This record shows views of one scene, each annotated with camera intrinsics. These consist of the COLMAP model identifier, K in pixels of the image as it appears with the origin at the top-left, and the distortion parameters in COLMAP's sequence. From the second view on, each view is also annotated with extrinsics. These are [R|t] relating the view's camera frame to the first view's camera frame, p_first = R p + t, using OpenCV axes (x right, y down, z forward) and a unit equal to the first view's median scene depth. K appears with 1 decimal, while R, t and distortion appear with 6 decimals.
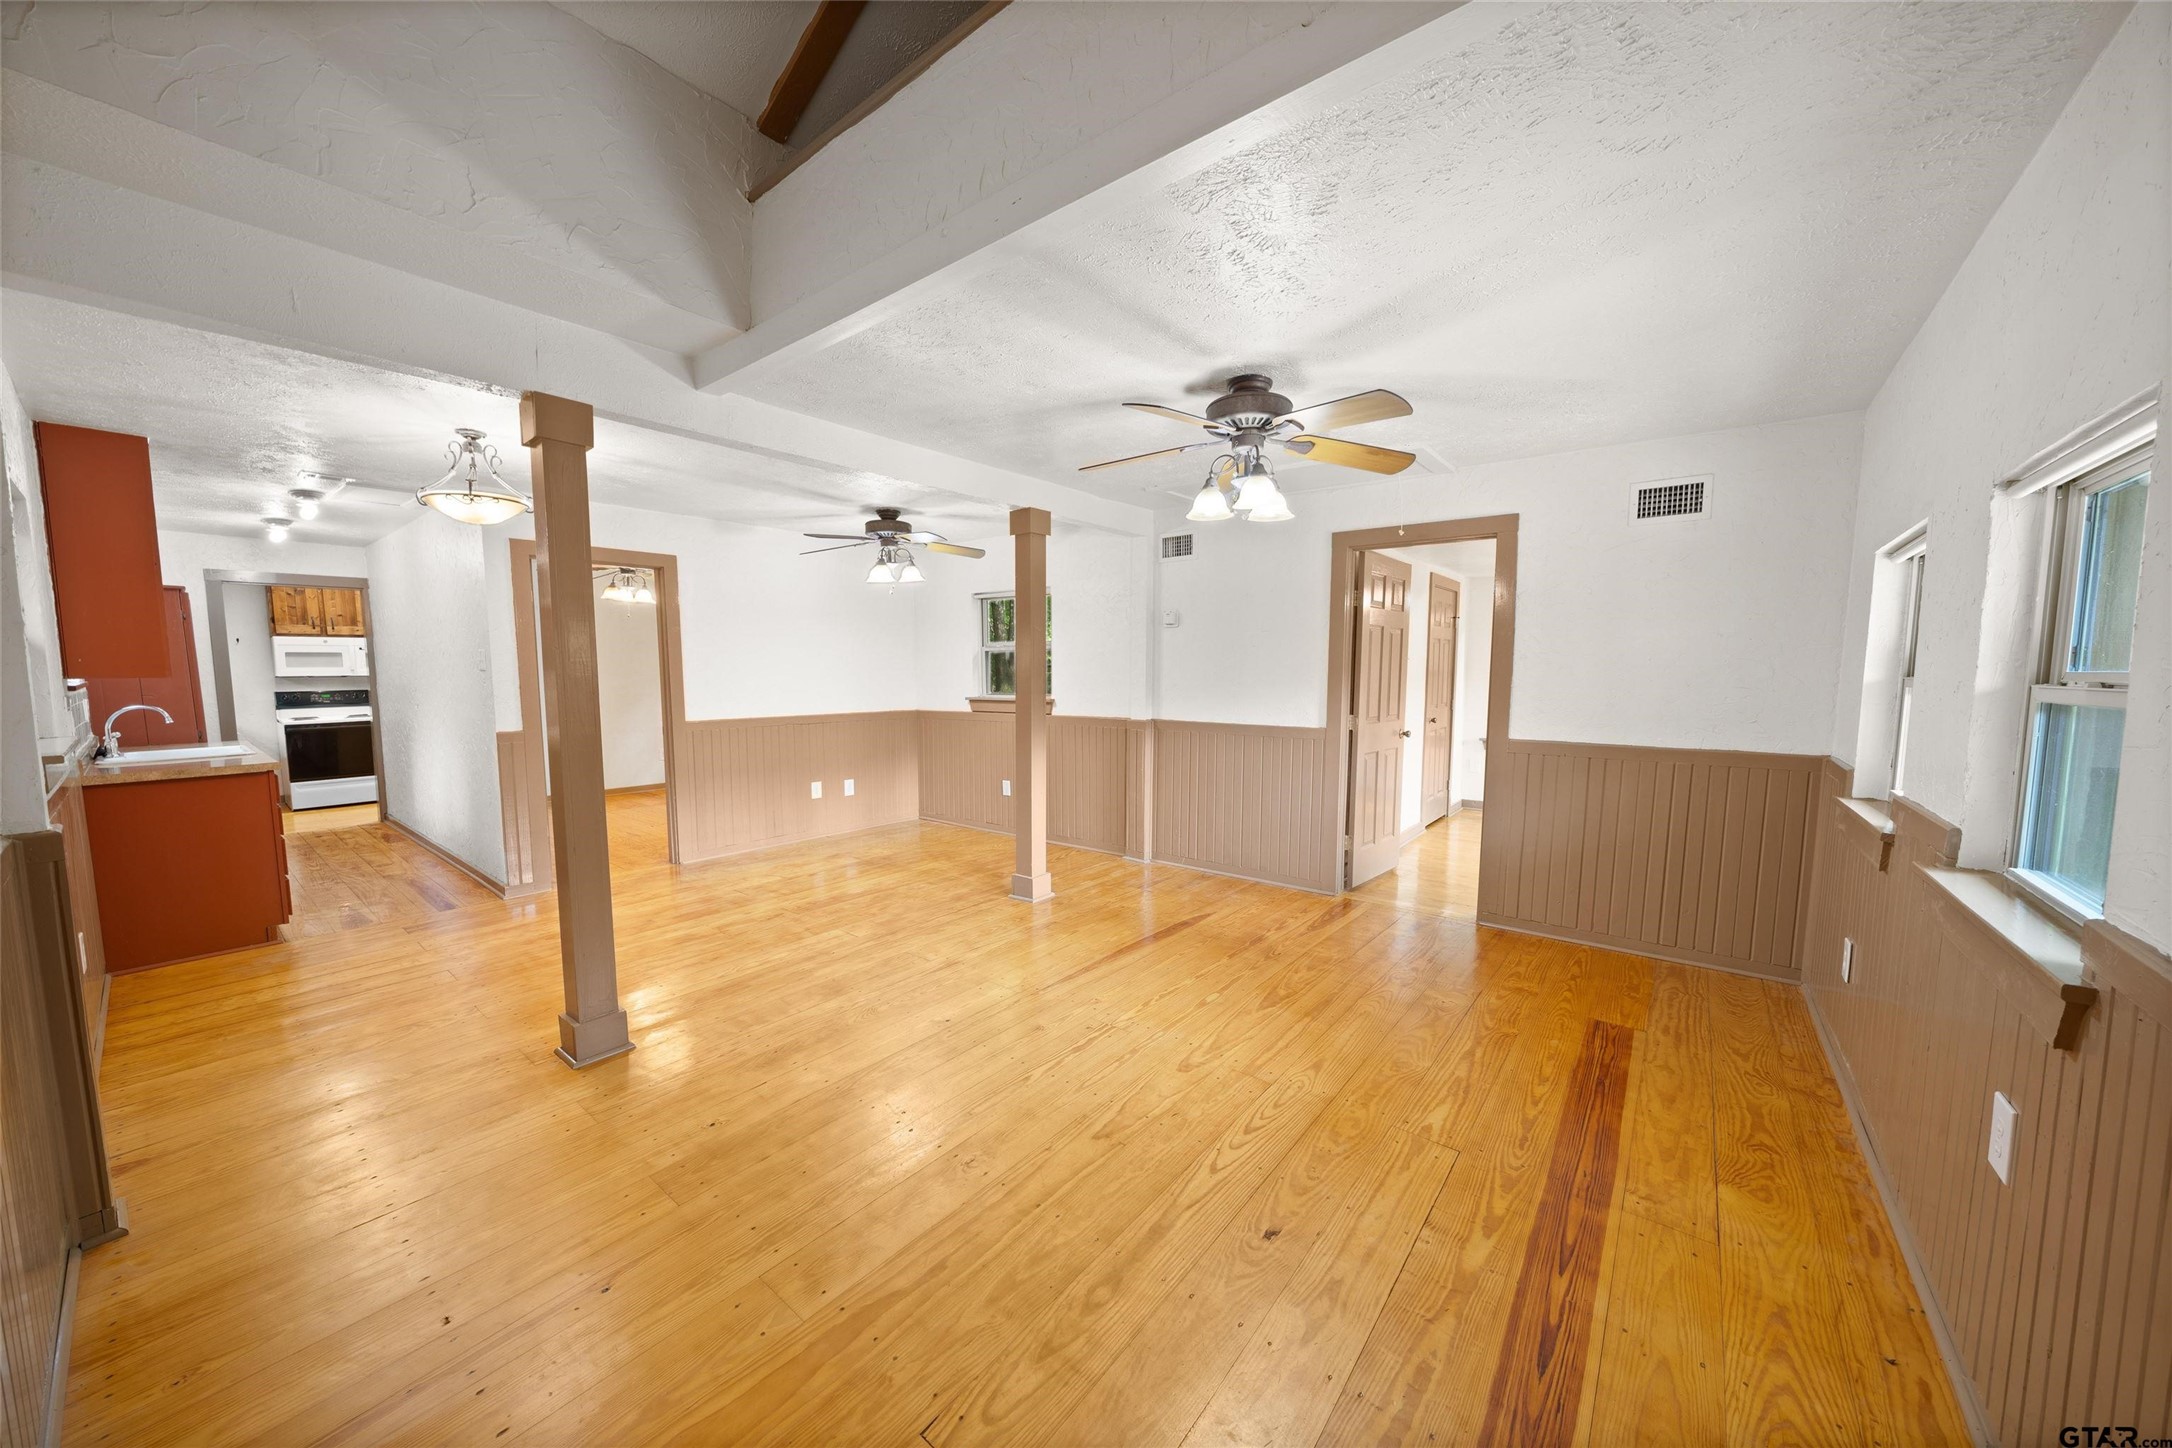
lens RADIAL K [[751.9, 0, 1072.5], [0, 751.9, 738.6], [0, 0, 1]] dist [-0.005441, -0.000248]
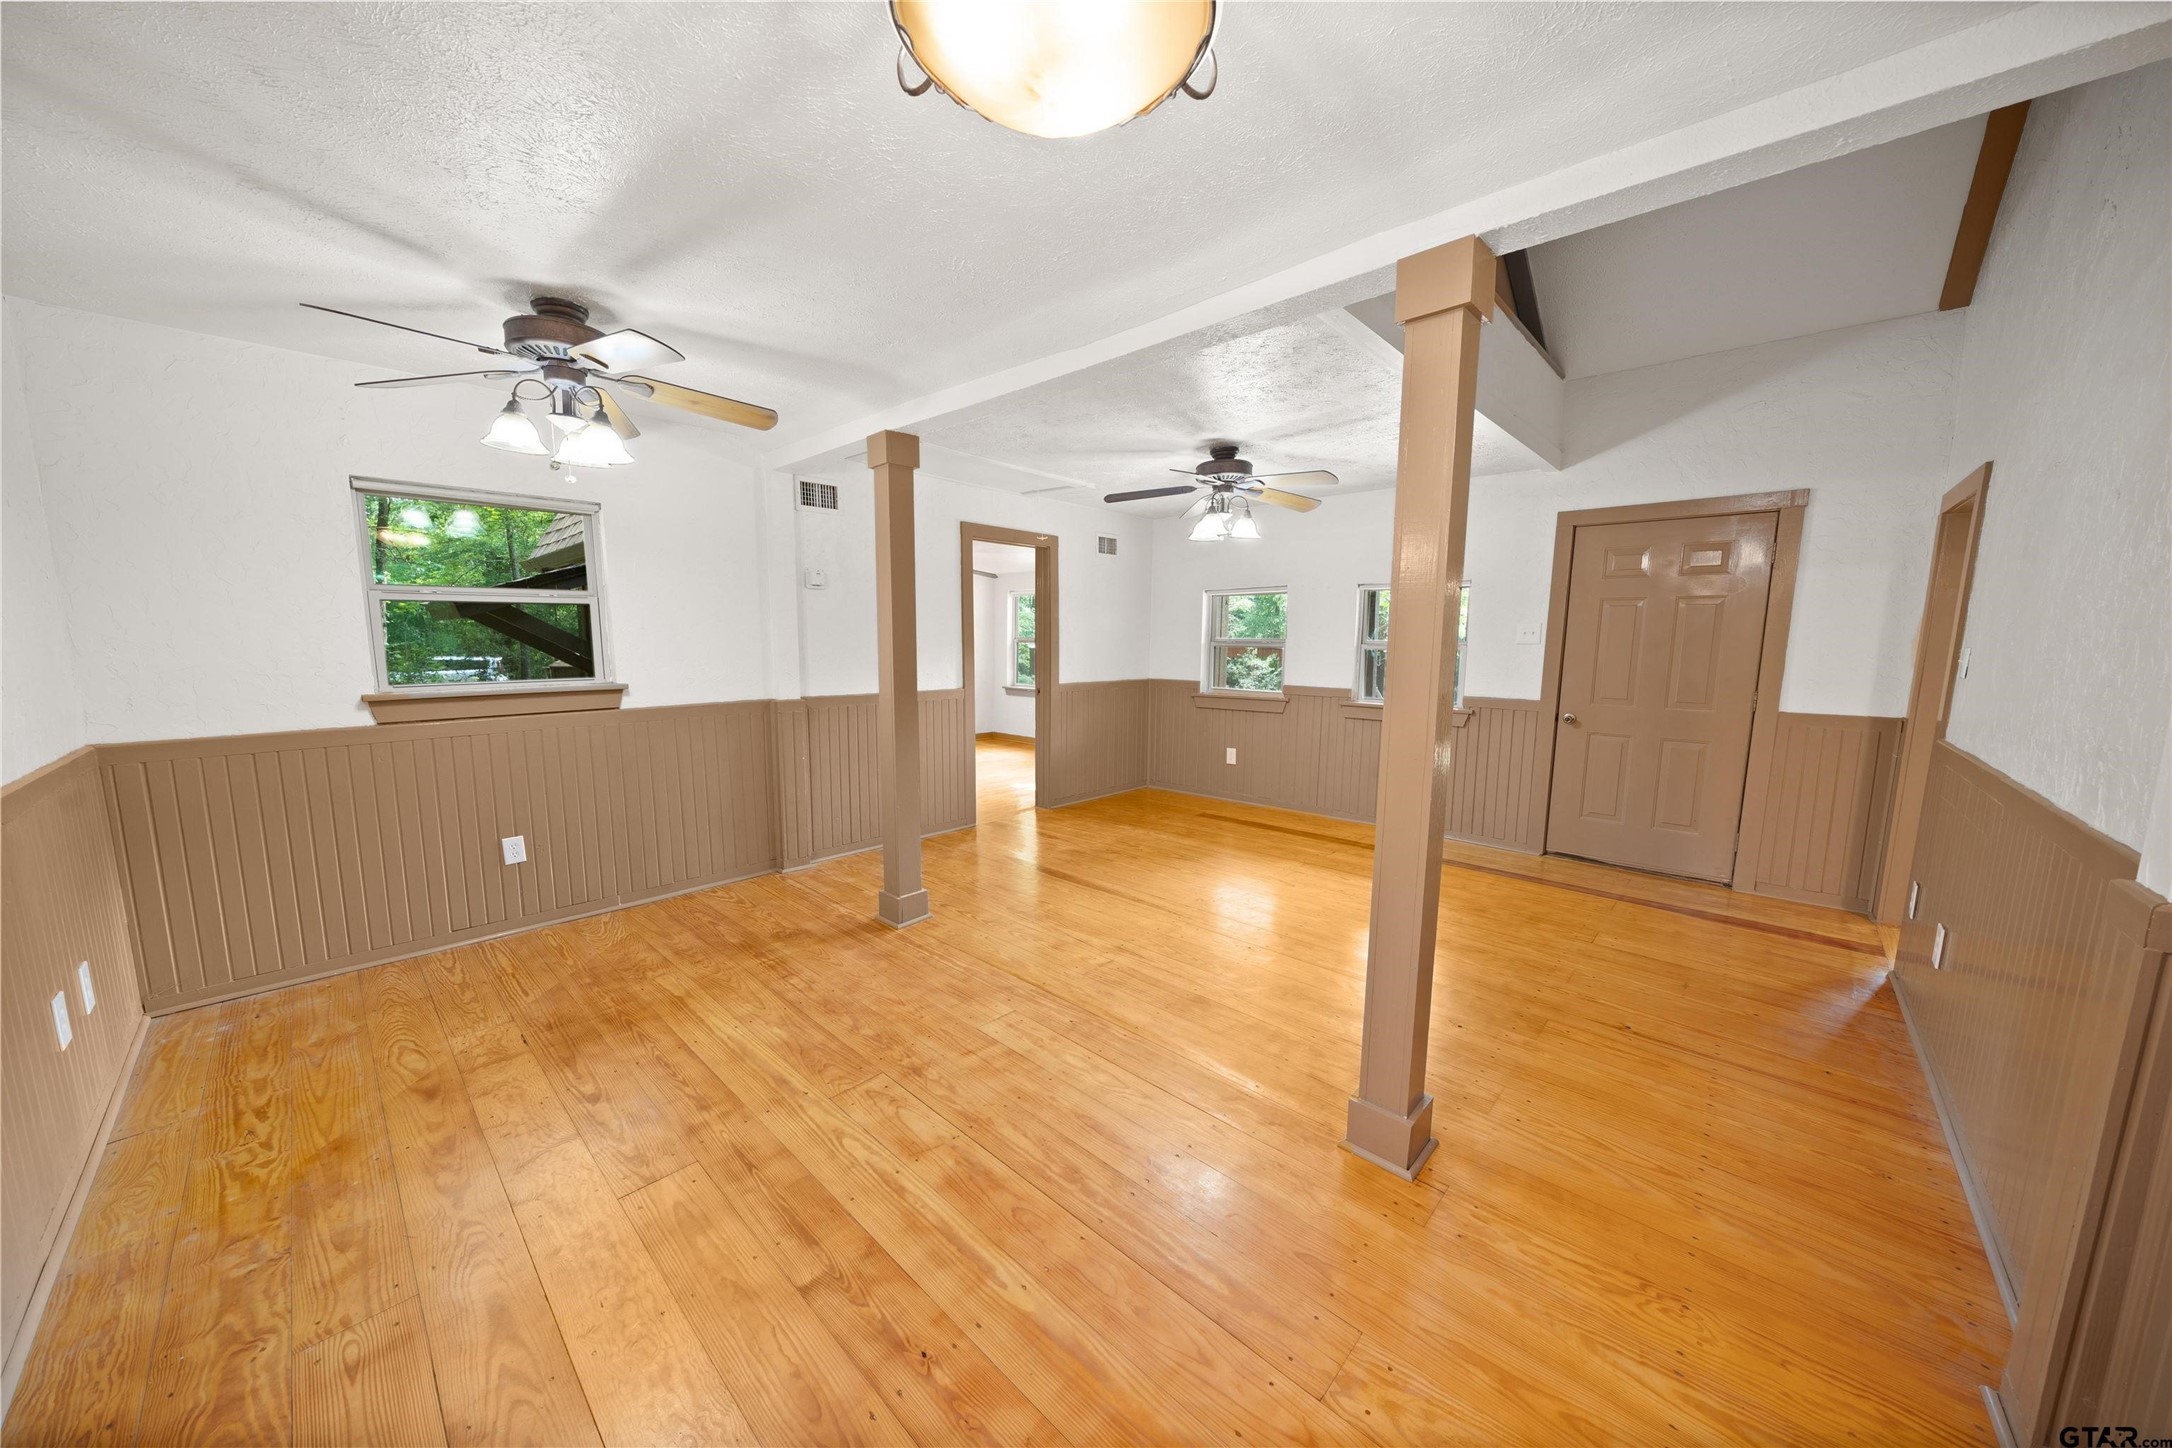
lens RADIAL K [[751.9, 0, 1072.8], [0, 751.9, 734.6], [0, 0, 1]] dist [-0.005441, -0.000248]
pose [[0.074148, -0.128107, 0.988985, -1.380379], [0.087512, 0.988725, 0.121512, -0.117782], [-0.993400, 0.077538, 0.084523, 1.235711]]
